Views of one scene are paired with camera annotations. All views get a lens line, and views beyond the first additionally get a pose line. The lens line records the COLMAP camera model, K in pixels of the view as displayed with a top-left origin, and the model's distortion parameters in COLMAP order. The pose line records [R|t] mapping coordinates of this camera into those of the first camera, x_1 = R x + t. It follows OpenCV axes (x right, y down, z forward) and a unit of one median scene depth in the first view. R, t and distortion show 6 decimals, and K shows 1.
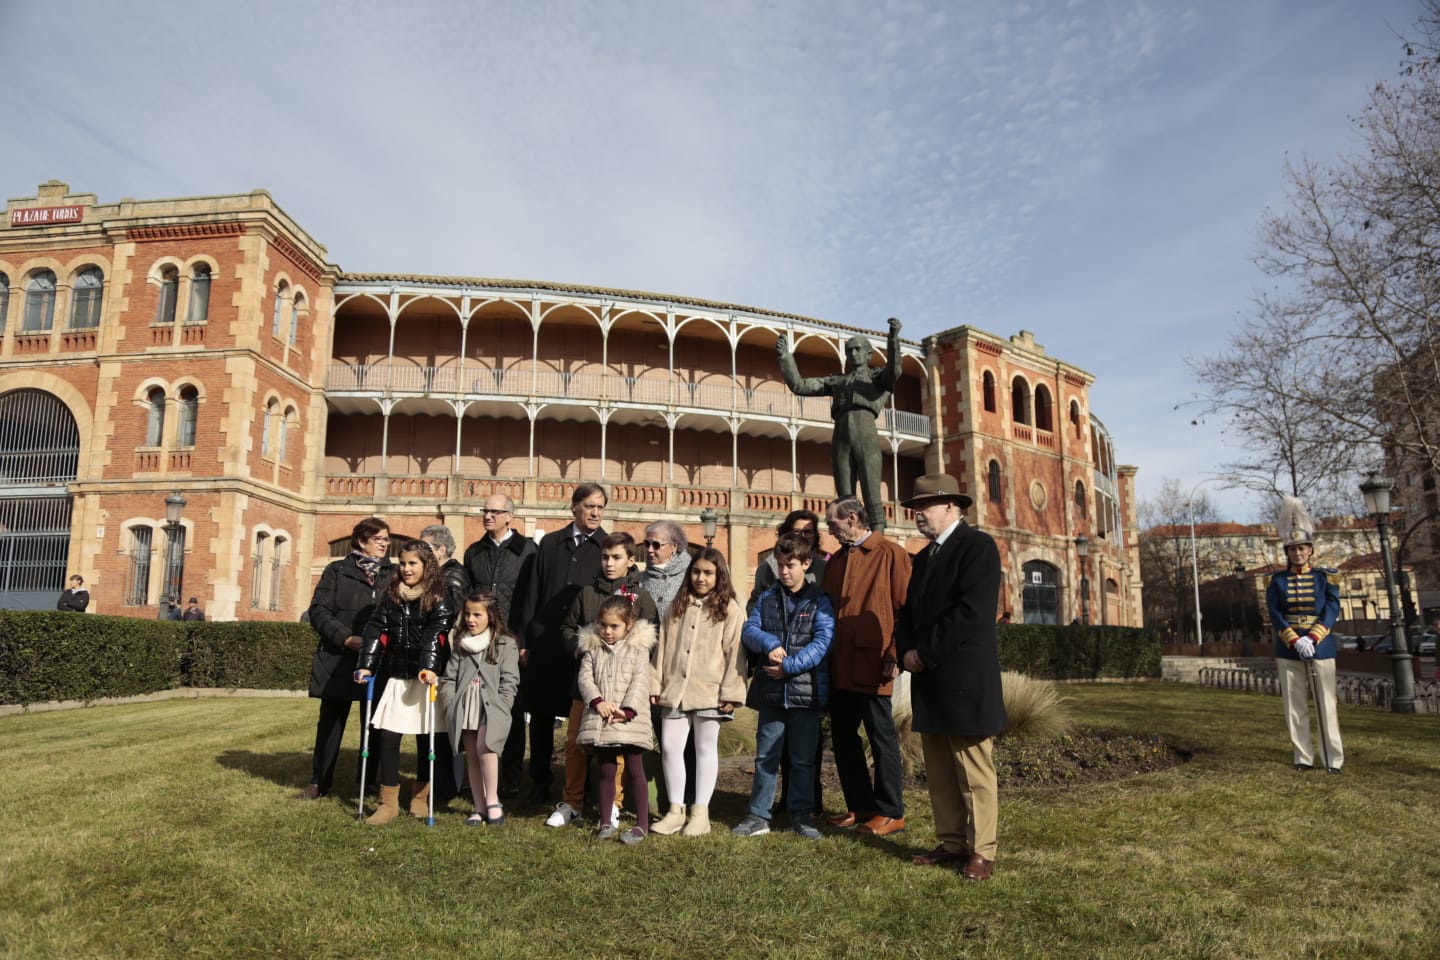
lens RADIAL K [[974.8, 0, 720.0], [0, 974.8, 480.0], [0, 0, 1]] dist [-0.124382, 0.066430]
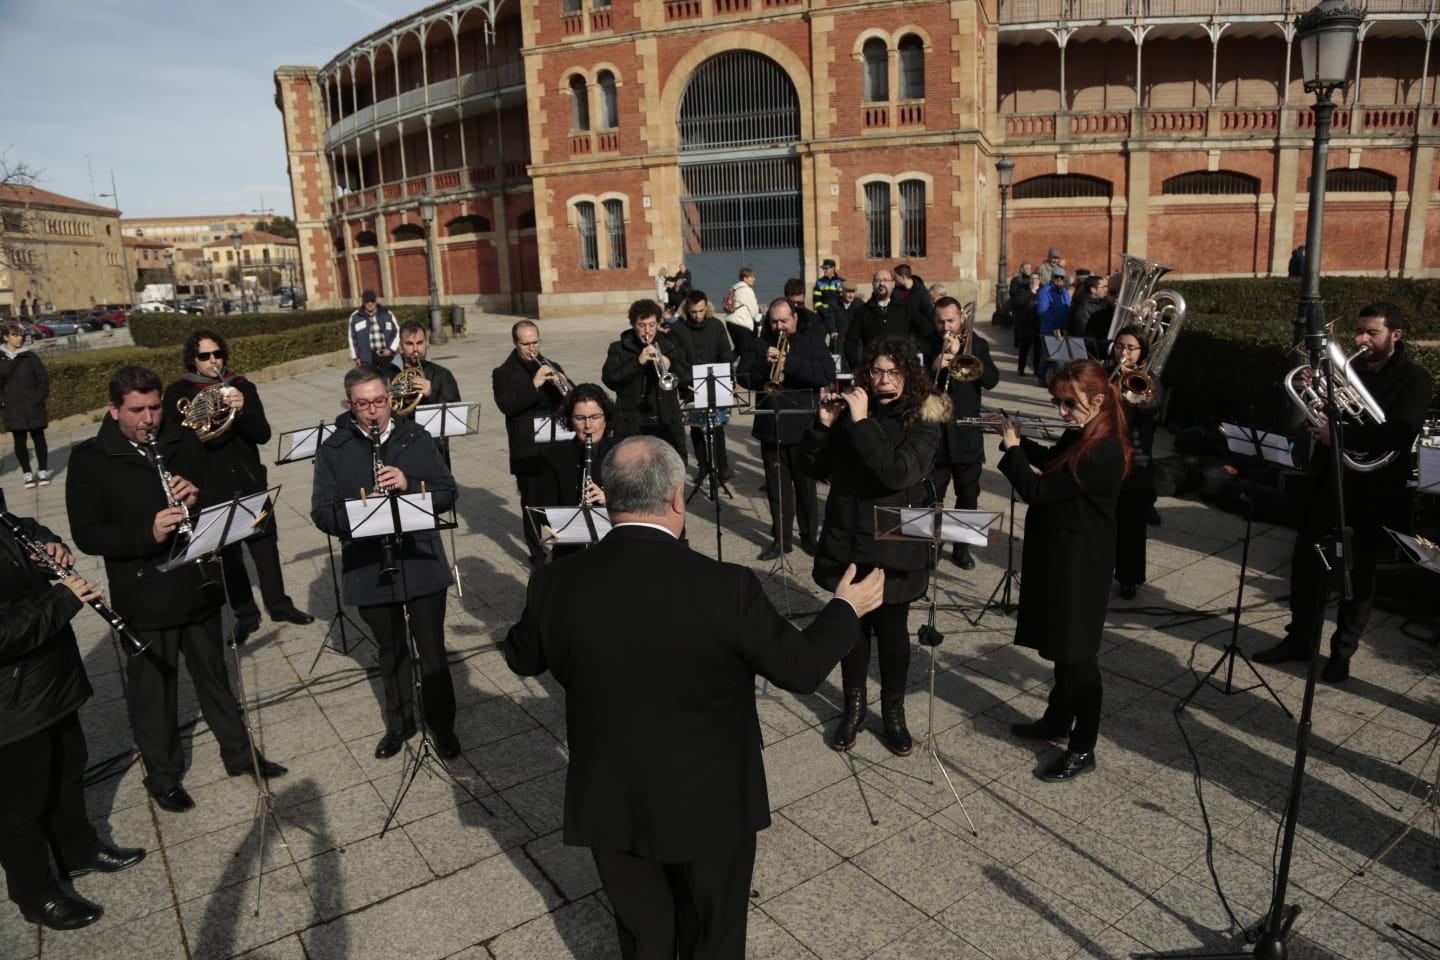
lens RADIAL K [[974.8, 0, 720.0], [0, 974.8, 480.0], [0, 0, 1]] dist [-0.124382, 0.066430]
pose [[0.958586, 0.032474, -0.282947, -0.443040], [0.083171, 0.918253, 0.387160, -0.070504], [0.272389, -0.394659, 0.877524, -0.106714]]
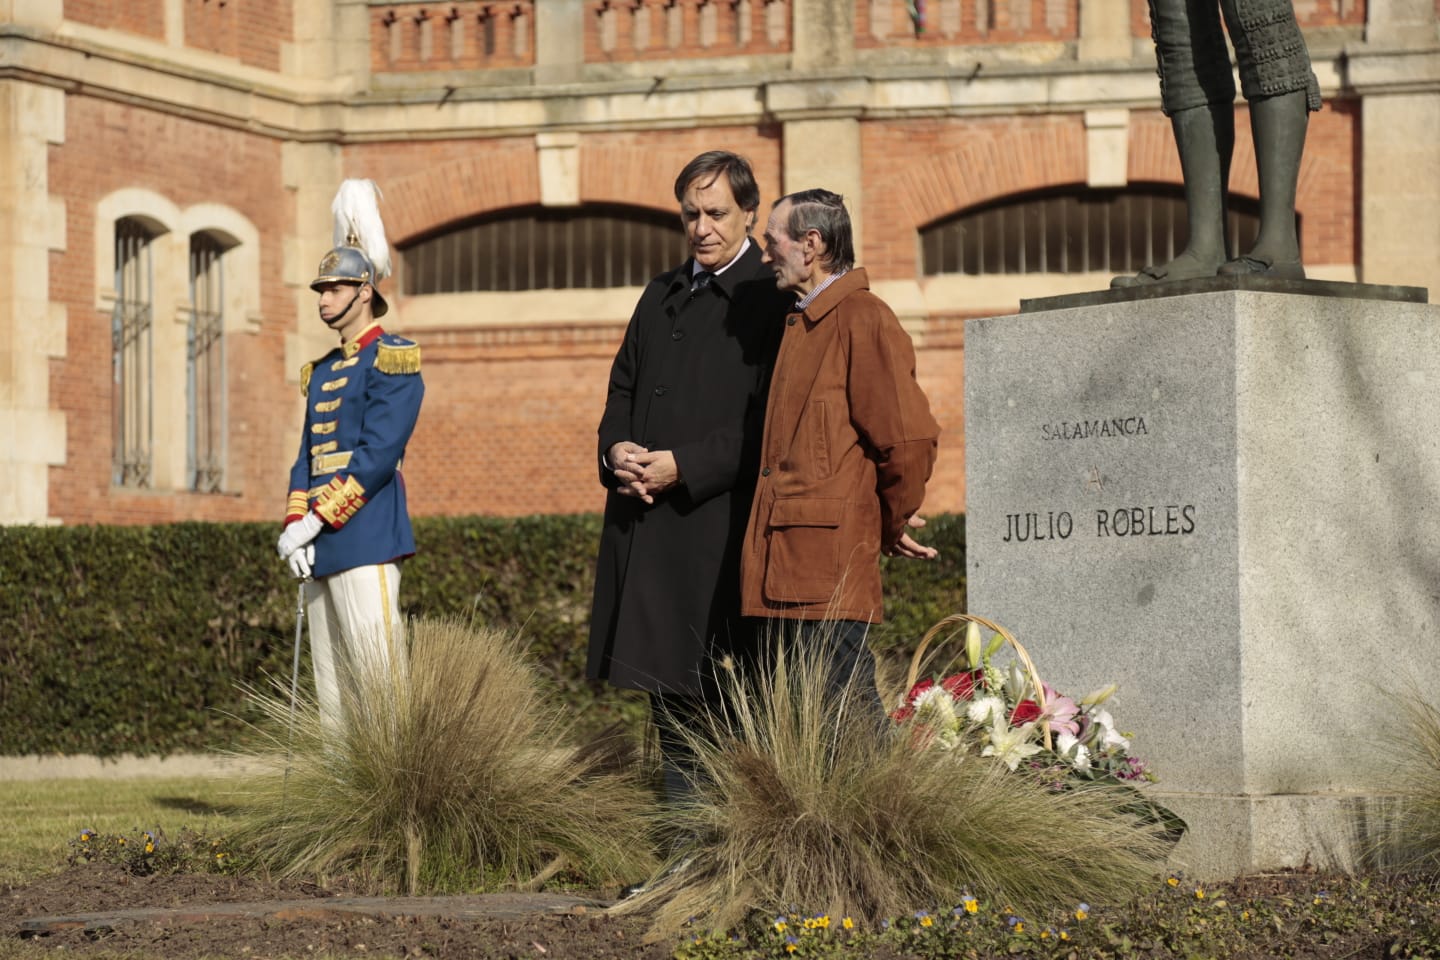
lens RADIAL K [[3981.4, 0, 720.0], [0, 3981.4, 480.0], [0, 0, 1]] dist [0.653410, -0.027340]
pose [[0.912171, -0.019192, -0.409360, 0.166312], [0.073548, 0.990351, 0.117456, 0.003241], [0.403156, -0.137248, 0.904781, -0.029873]]
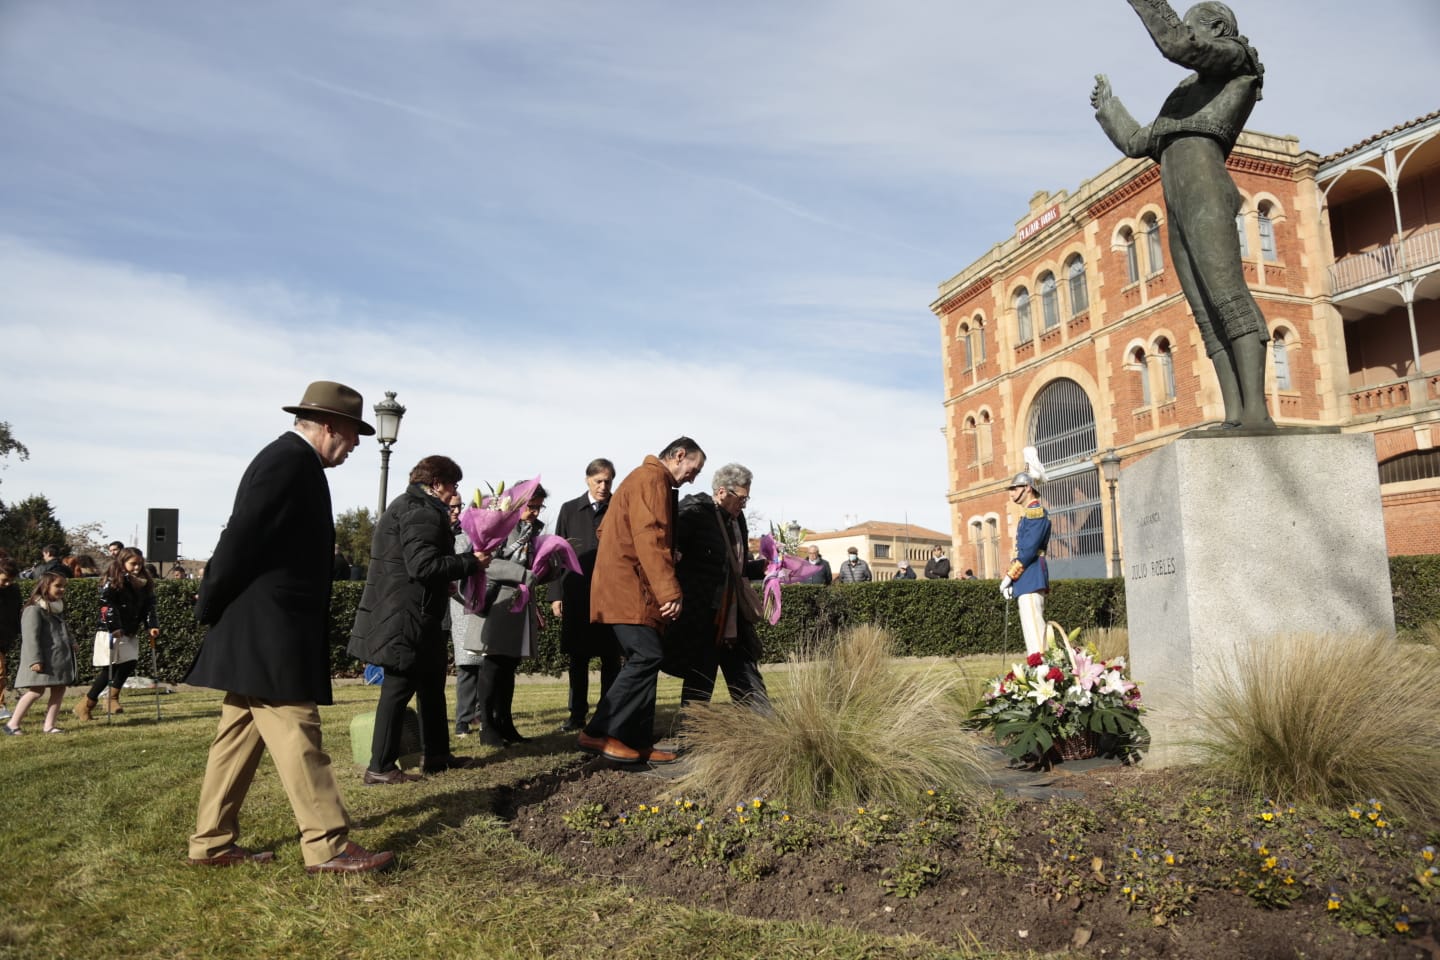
lens RADIAL K [[974.8, 0, 720.0], [0, 974.8, 480.0], [0, 0, 1]] dist [-0.124382, 0.066430]
pose [[0.332544, -0.137770, -0.932971, 0.180932], [0.183316, 0.979846, -0.079352, 0.037933], [0.925100, -0.144640, 0.351097, 0.196197]]
